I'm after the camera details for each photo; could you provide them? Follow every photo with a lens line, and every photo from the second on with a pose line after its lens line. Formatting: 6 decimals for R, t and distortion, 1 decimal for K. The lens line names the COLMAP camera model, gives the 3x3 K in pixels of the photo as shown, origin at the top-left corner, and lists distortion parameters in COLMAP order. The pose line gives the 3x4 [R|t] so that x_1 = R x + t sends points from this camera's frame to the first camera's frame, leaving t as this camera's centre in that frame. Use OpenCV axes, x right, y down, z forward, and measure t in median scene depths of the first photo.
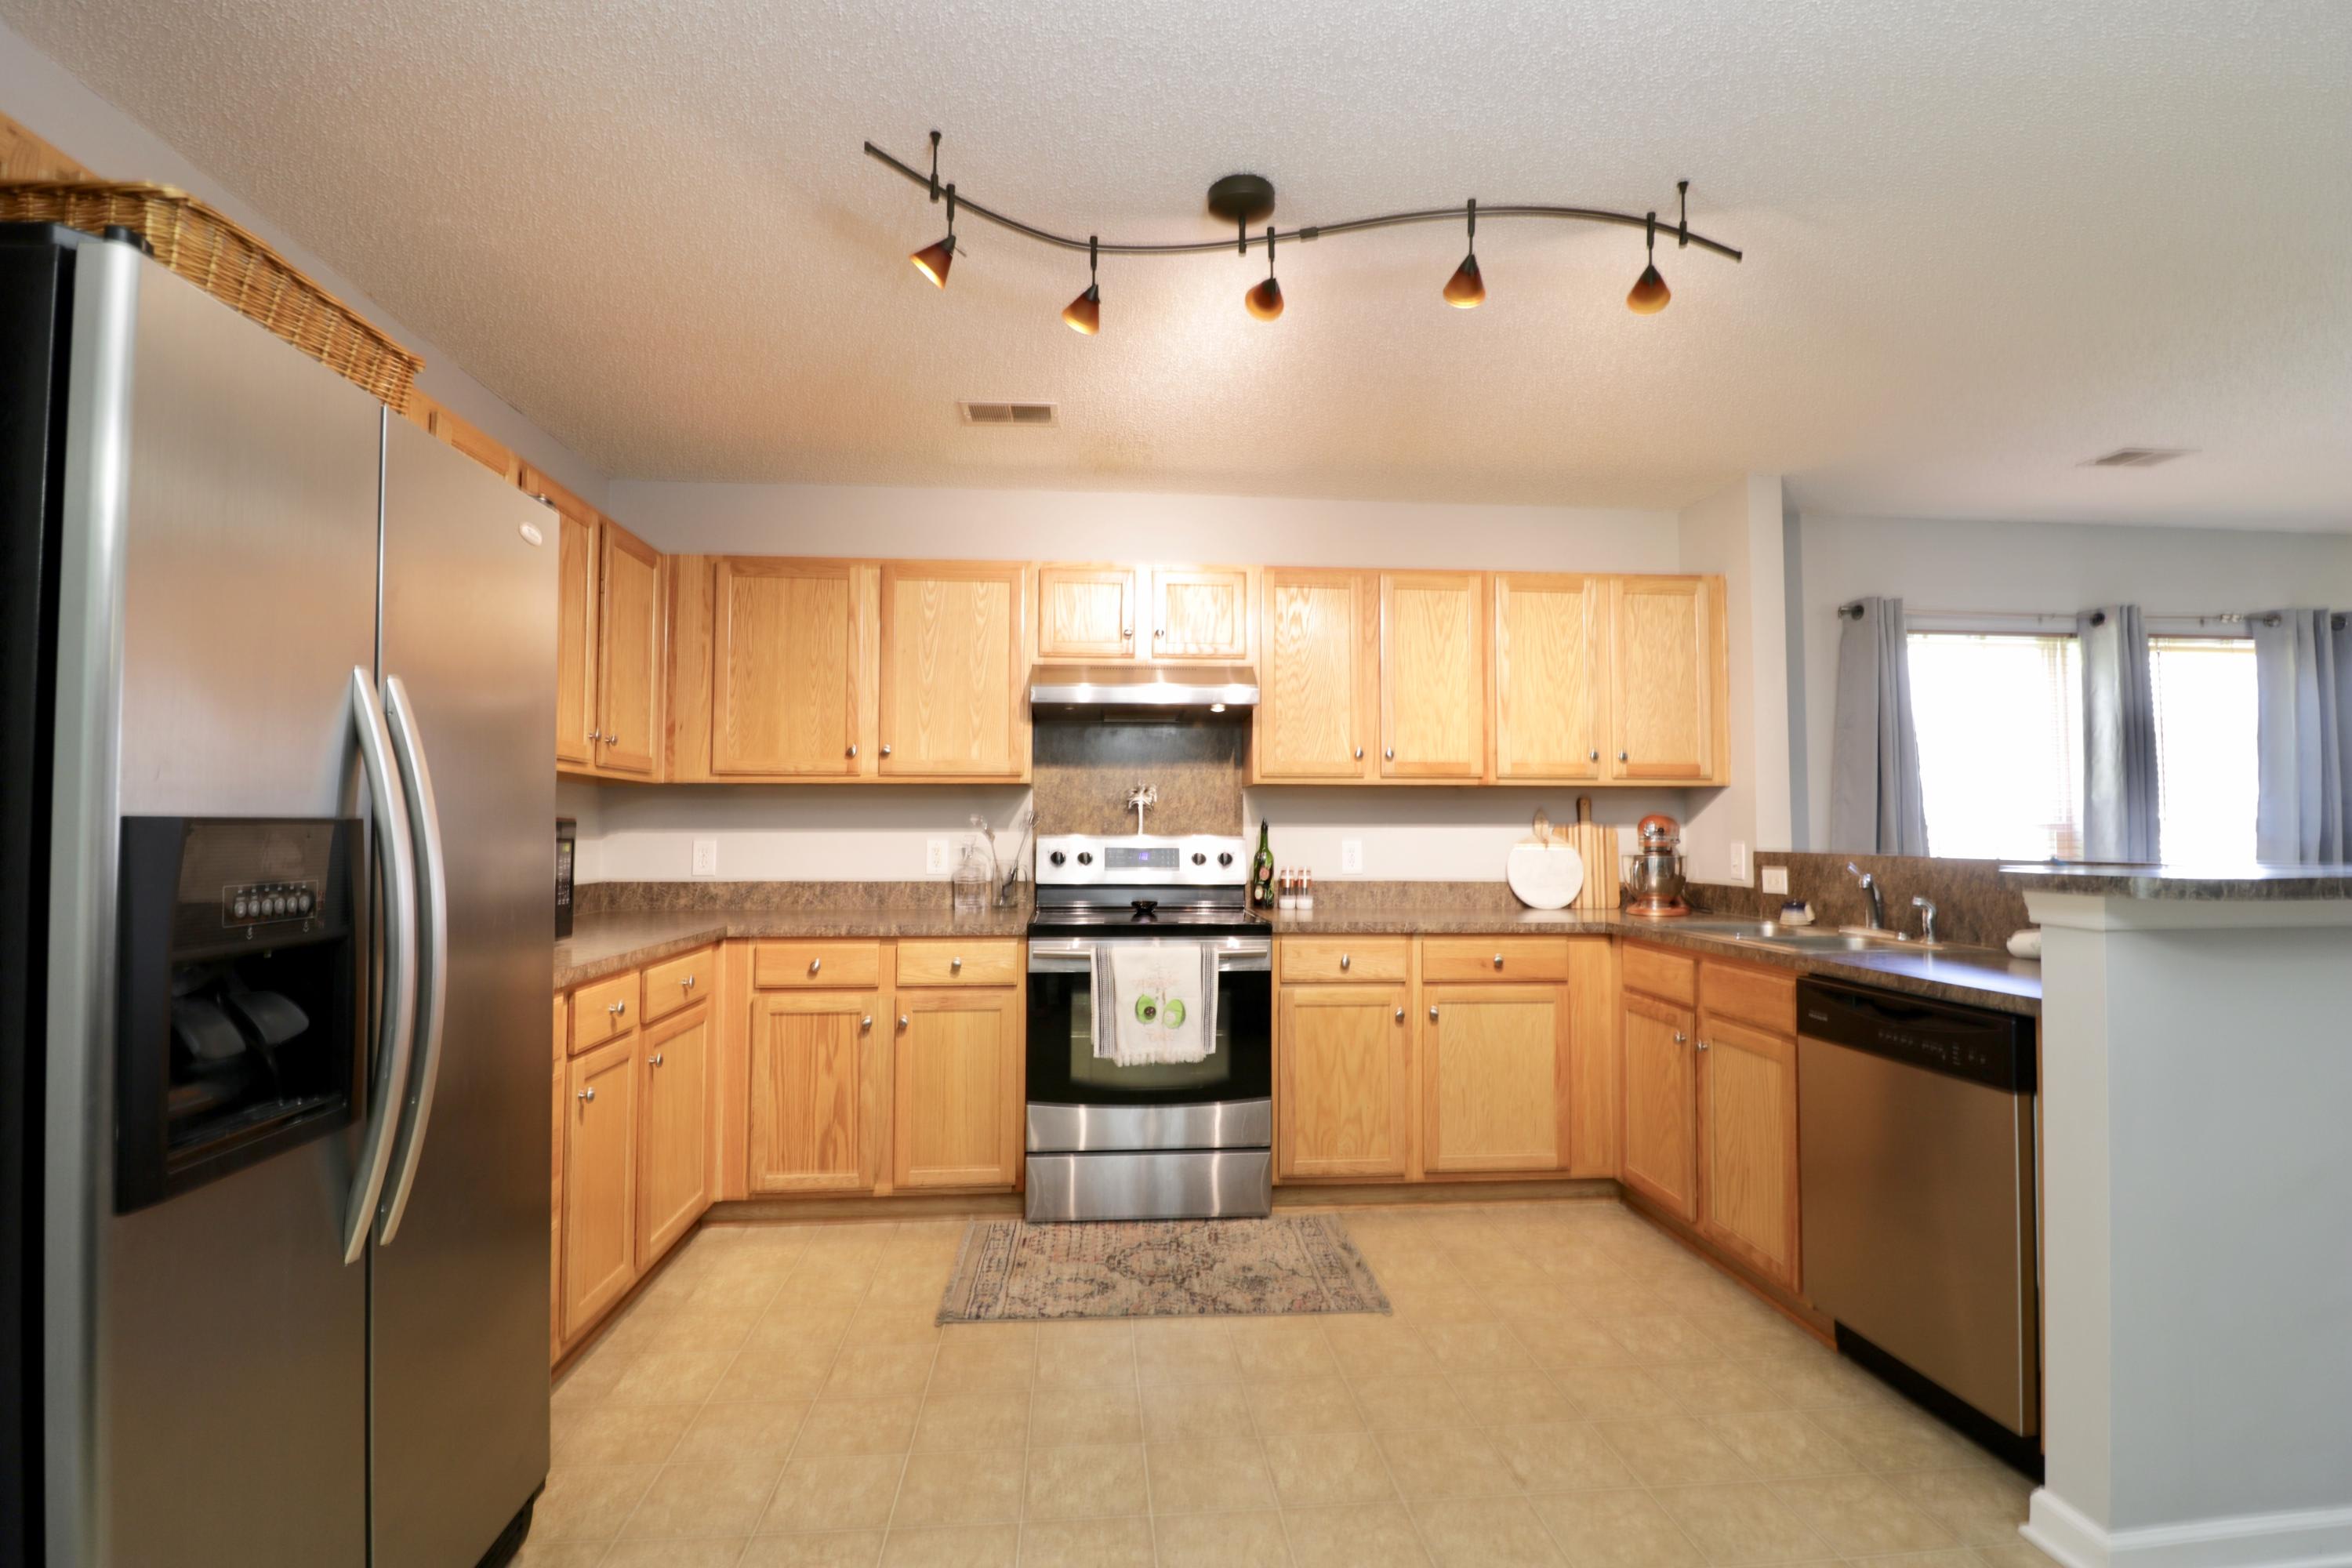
lens RADIAL K [[1100.6, 0, 1169.0], [0, 1100.6, 779.7], [0, 0, 1]] dist [-0.006734, -0.009487]
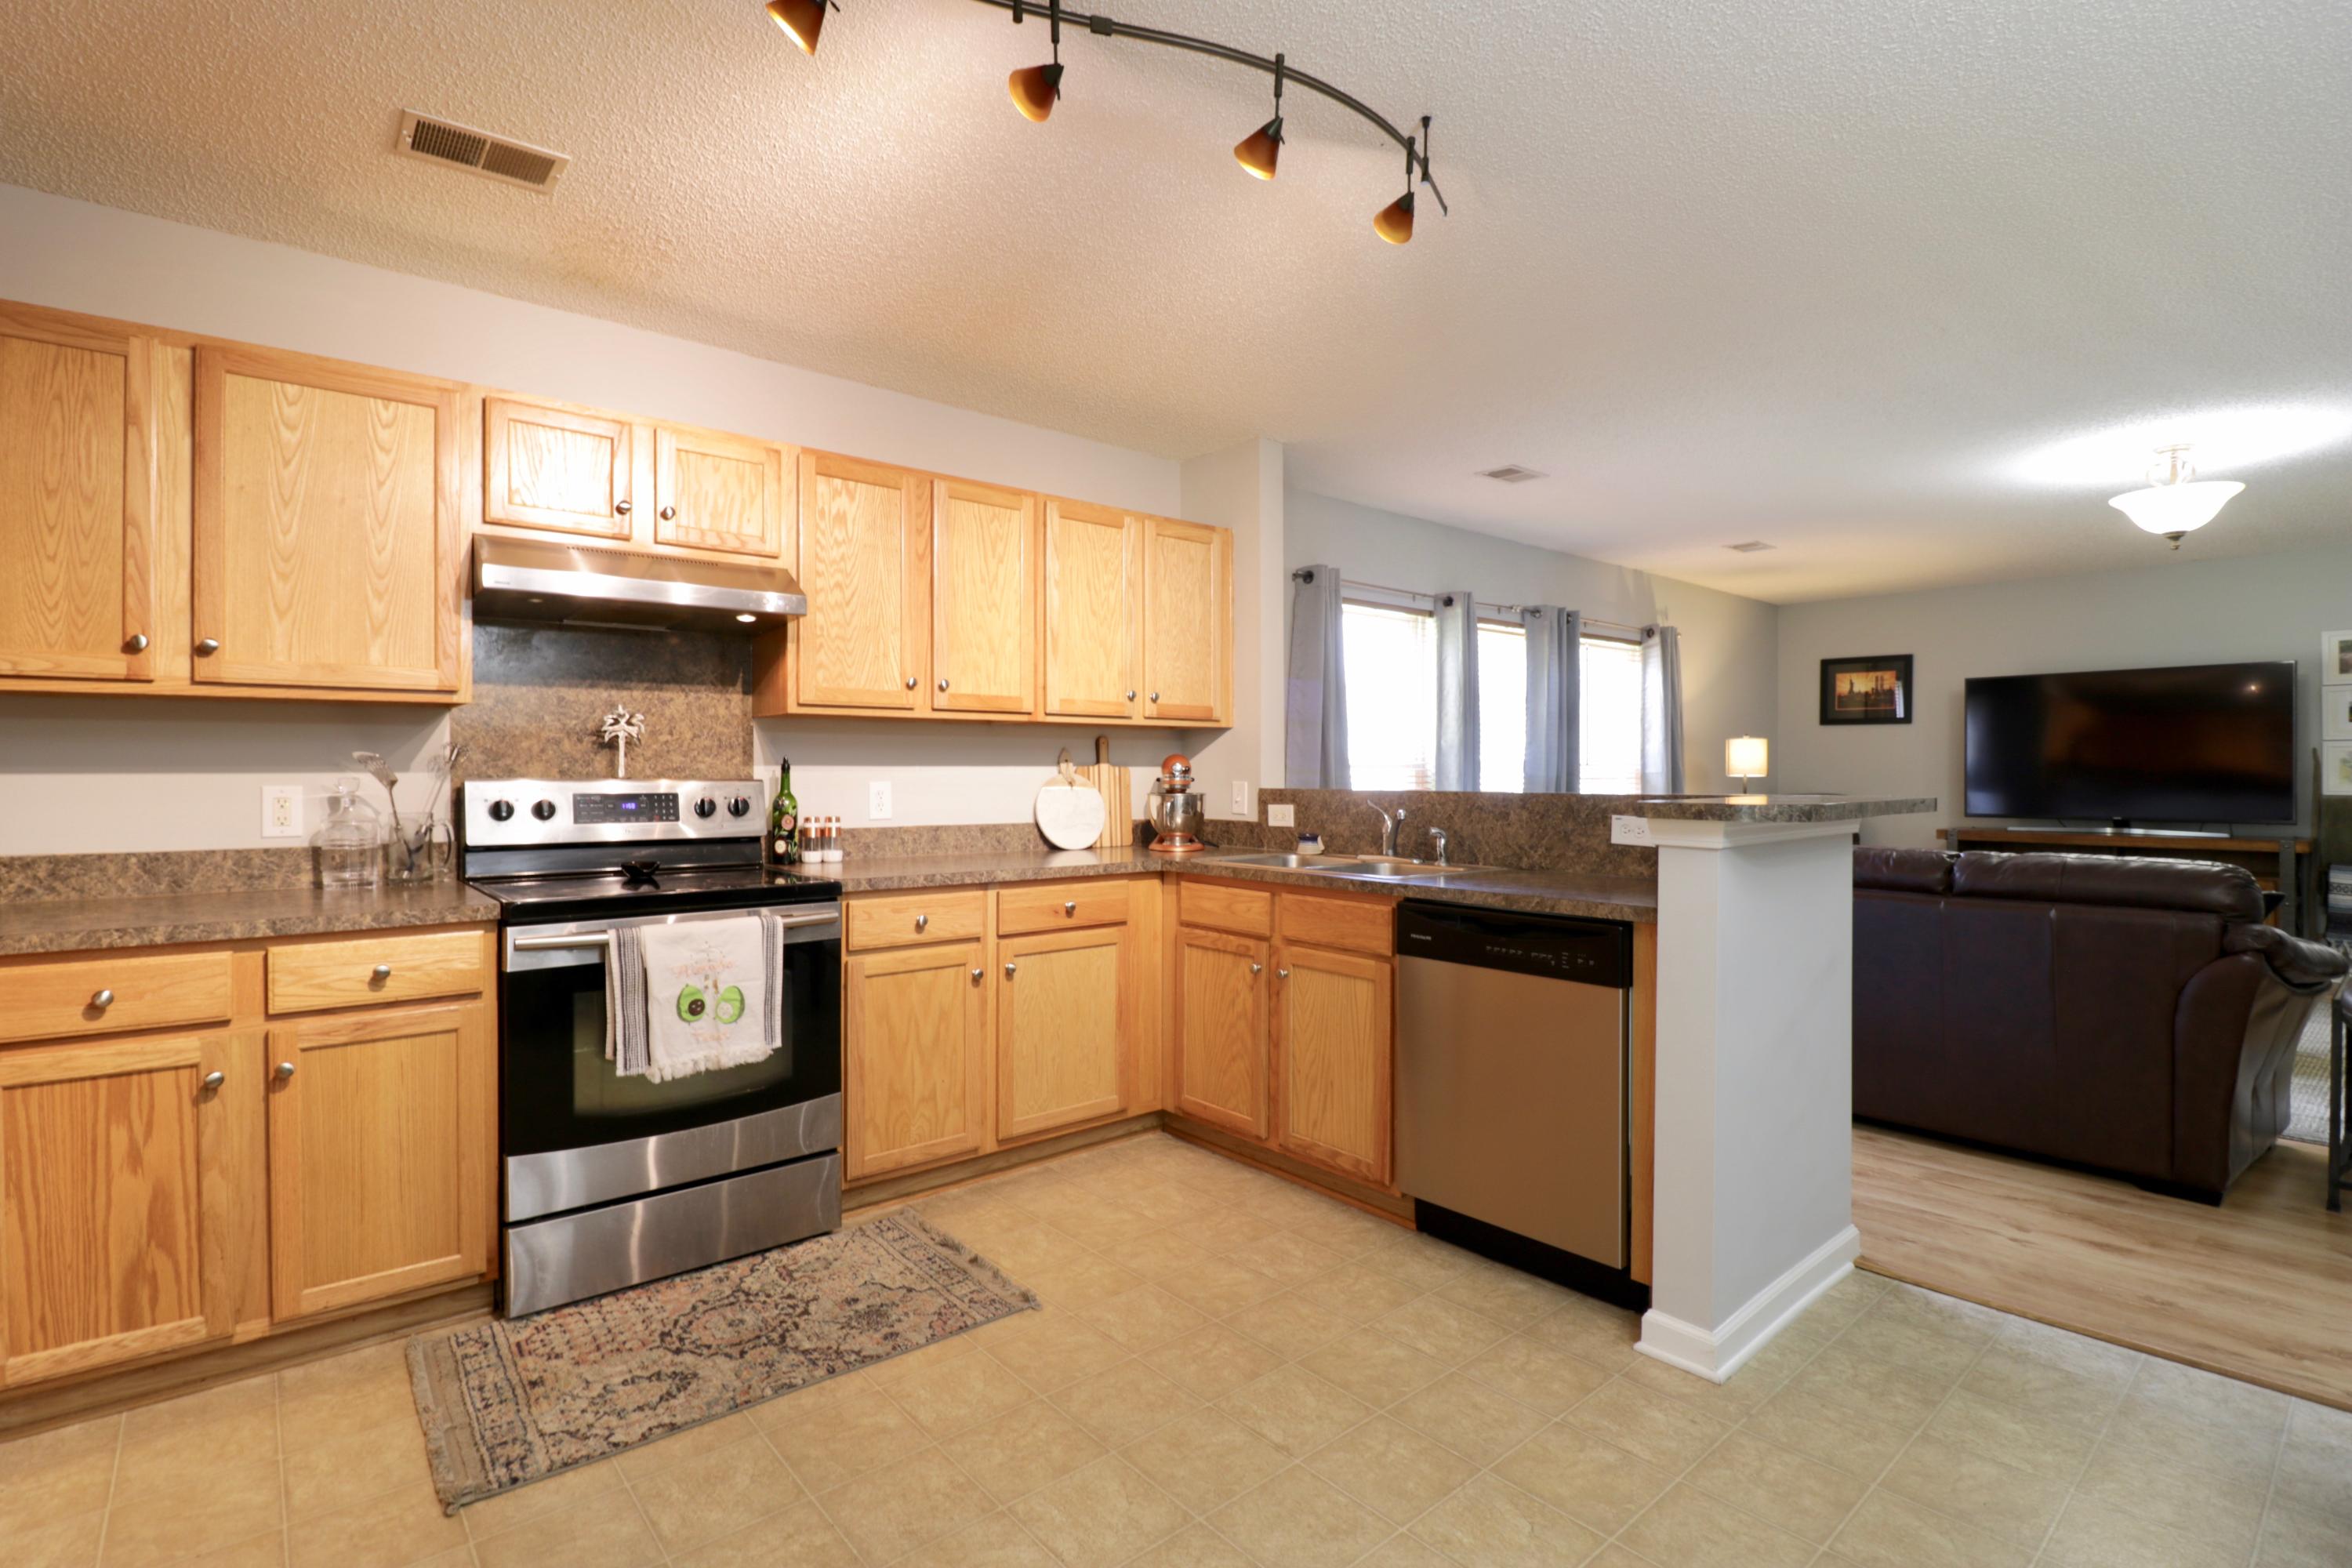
lens RADIAL K [[1100.6, 0, 1172.7], [0, 1100.6, 774.7], [0, 0, 1]] dist [-0.006734, -0.009487]
pose [[0.811511, -0.004449, 0.584320, -0.186522], [-0.024040, 0.998870, 0.040992, 0.009309], [-0.583842, -0.047313, 0.810488, 0.184061]]
